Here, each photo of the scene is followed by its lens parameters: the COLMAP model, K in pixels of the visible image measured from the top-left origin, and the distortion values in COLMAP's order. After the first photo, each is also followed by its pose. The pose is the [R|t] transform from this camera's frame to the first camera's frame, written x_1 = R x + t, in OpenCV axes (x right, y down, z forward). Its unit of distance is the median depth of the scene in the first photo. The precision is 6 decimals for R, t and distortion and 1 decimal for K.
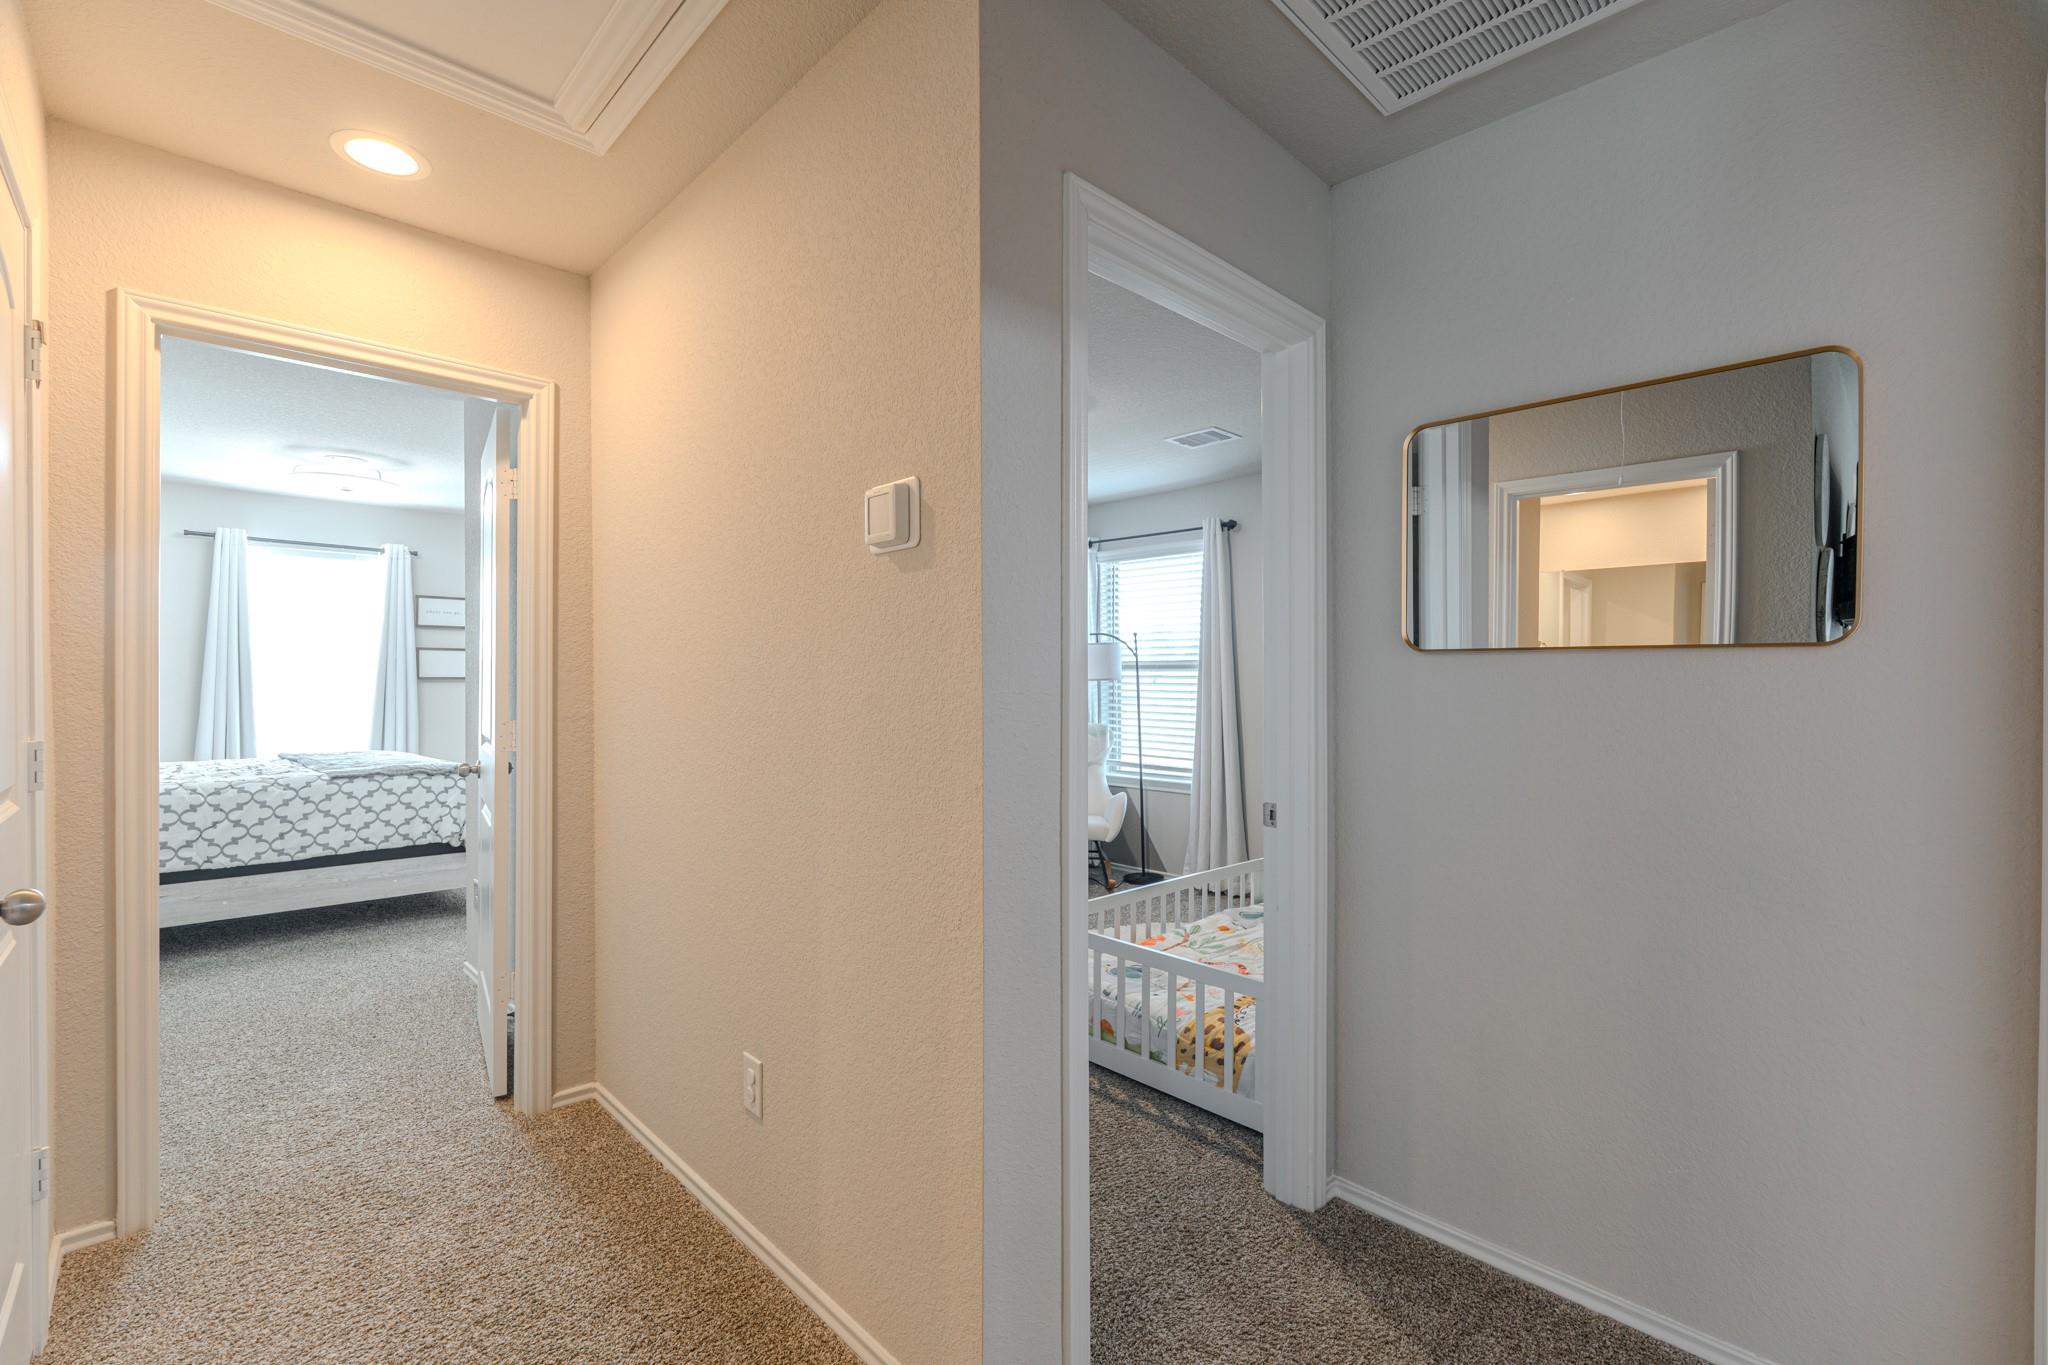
lens RADIAL K [[903.1, 0, 1031.0], [0, 903.1, 684.4], [0, 0, 1]] dist [-0.006417, 0.001348]
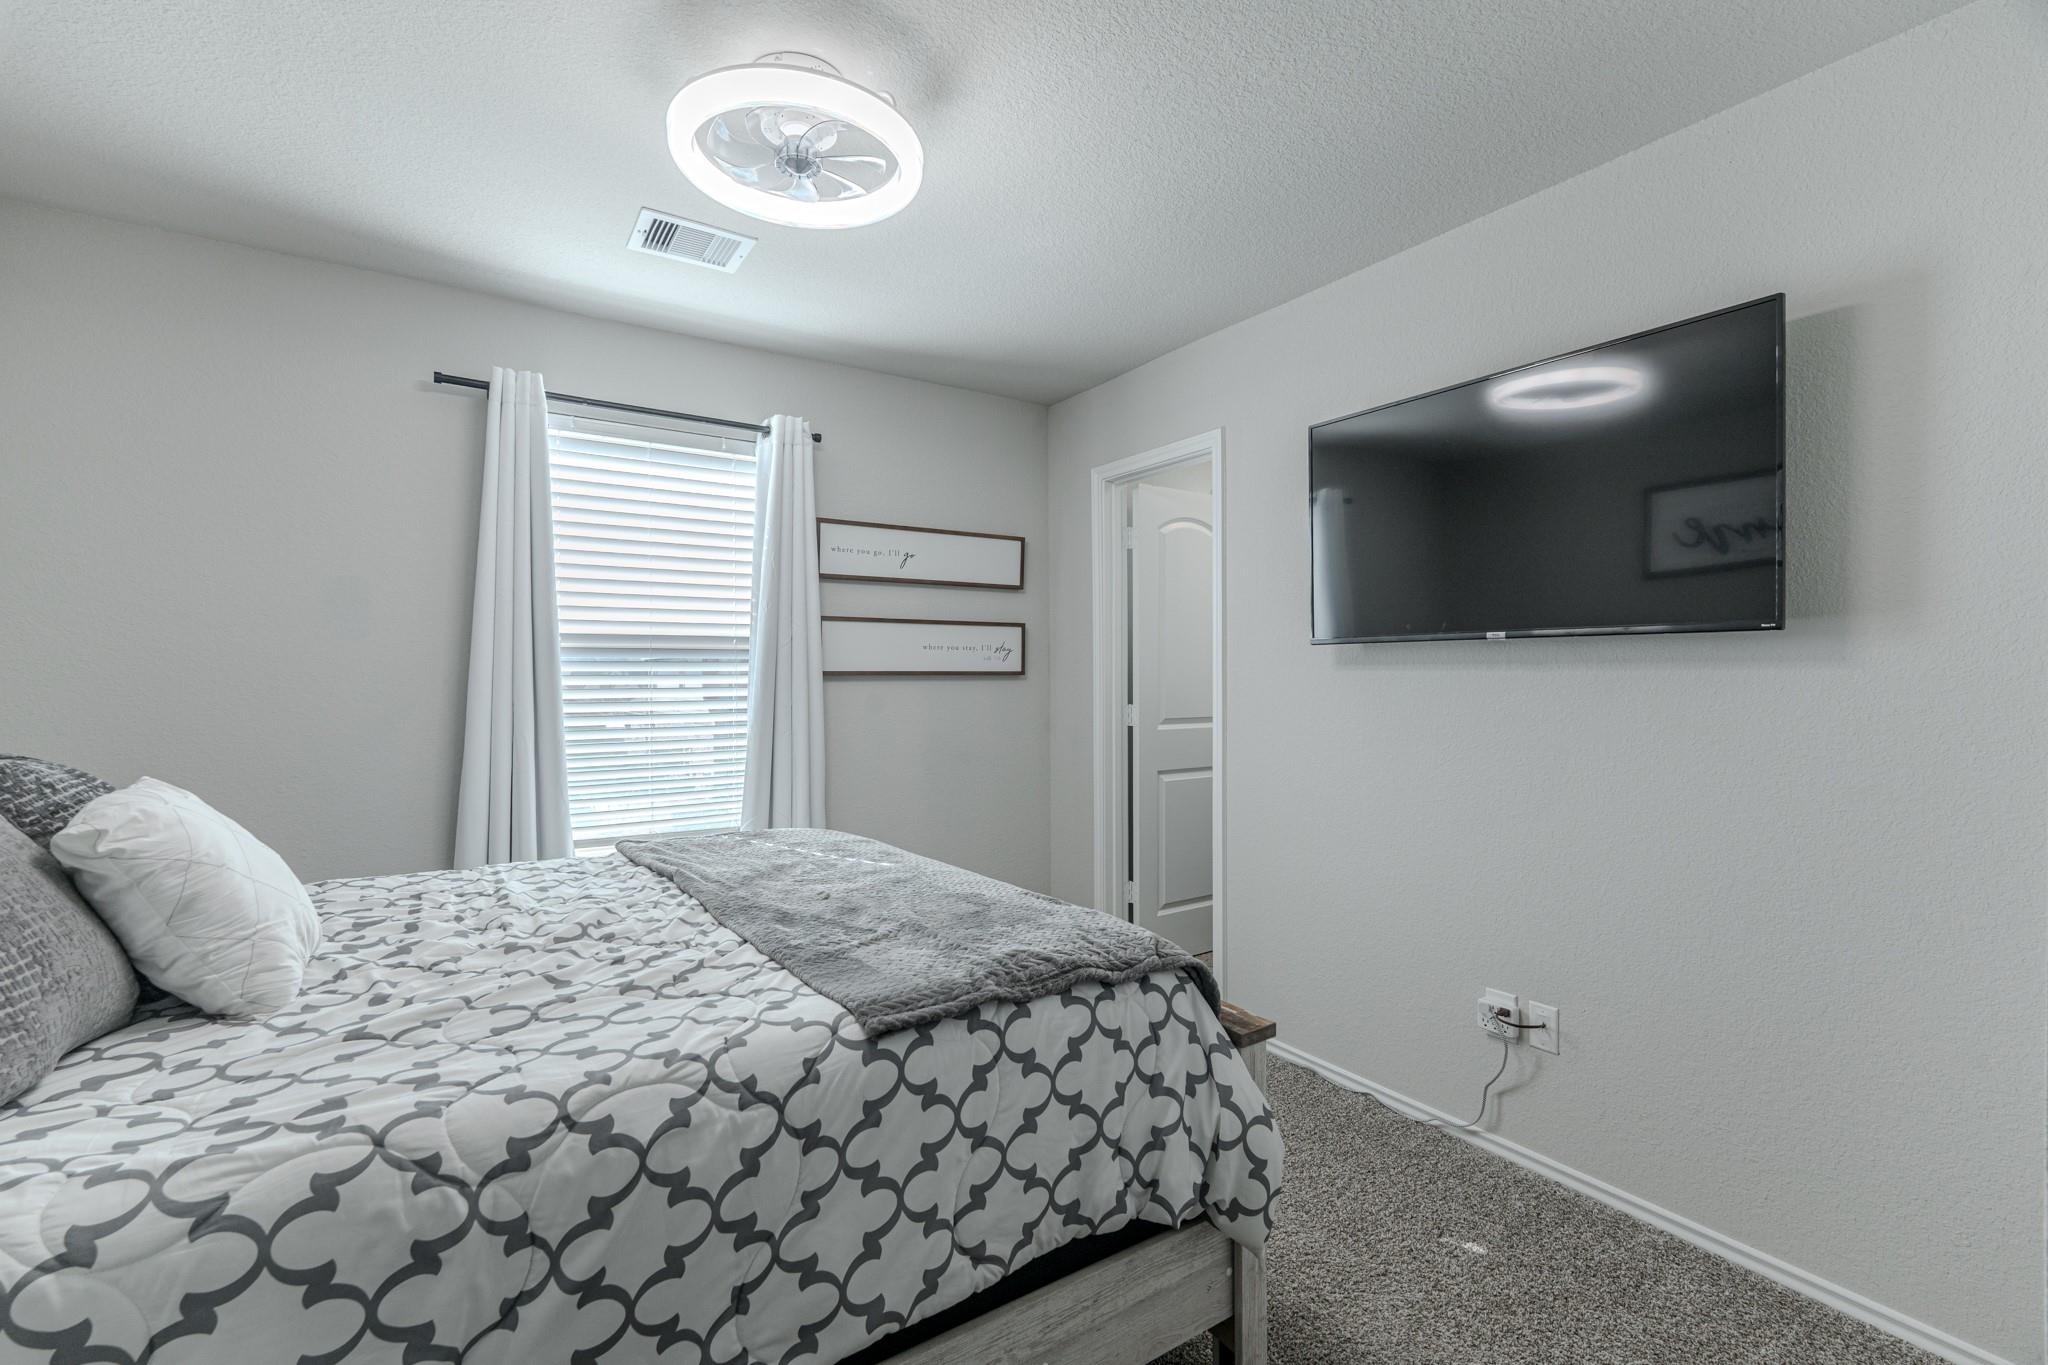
lens RADIAL K [[903.1, 0, 1027.8], [0, 903.1, 684.3], [0, 0, 1]] dist [-0.006417, 0.001348]
pose [[0.981208, -0.004075, -0.192910, -0.660779], [0.004887, 0.999981, 0.003735, -0.003389], [0.192891, -0.004608, 0.981209, 0.721778]]
